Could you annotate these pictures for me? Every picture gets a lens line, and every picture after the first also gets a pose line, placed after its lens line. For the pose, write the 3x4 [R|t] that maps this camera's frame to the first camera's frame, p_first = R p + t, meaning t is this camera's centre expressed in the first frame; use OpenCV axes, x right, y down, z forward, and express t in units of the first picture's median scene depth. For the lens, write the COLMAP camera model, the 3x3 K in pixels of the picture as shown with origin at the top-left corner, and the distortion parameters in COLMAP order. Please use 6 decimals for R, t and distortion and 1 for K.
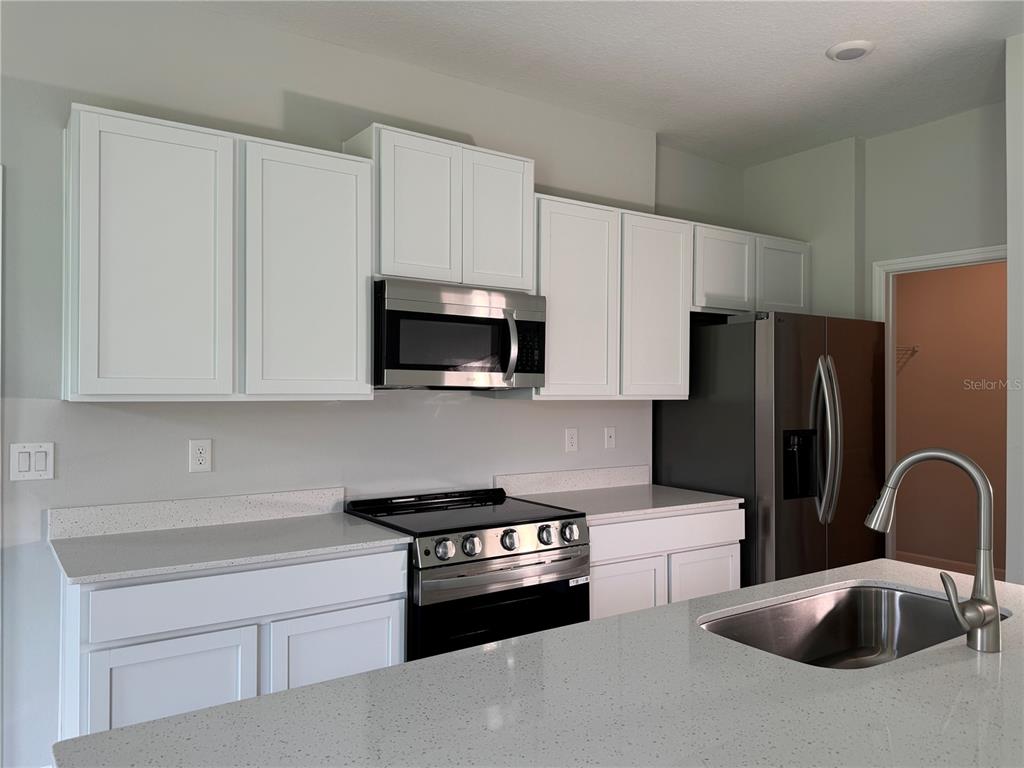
lens RADIAL K [[756.3, 0, 512.0], [0, 756.3, 384.0], [0, 0, 1]] dist [0.142782, -0.230814]
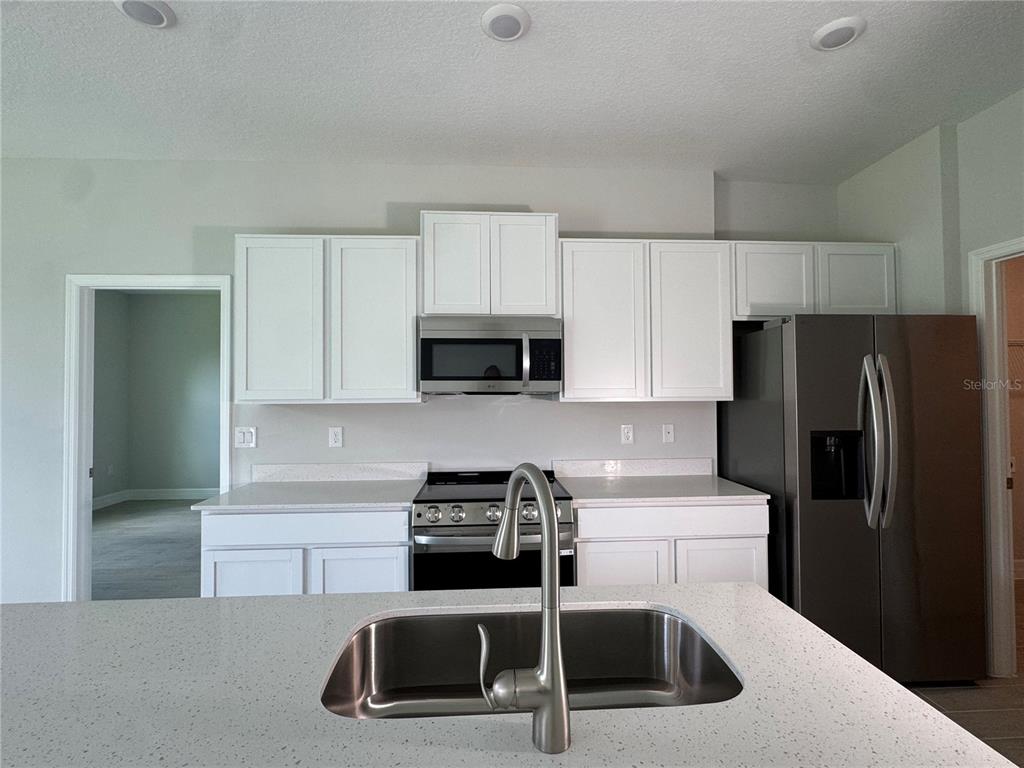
lens RADIAL K [[489.9, 0, 512.0], [0, 489.9, 384.0], [0, 0, 1]] dist [-0.001643, 0.000205]
pose [[0.854323, -0.022565, -0.519253, 0.376368], [0.015314, 0.999716, -0.018248, 0.005006], [0.519518, 0.007638, 0.854426, 0.262416]]
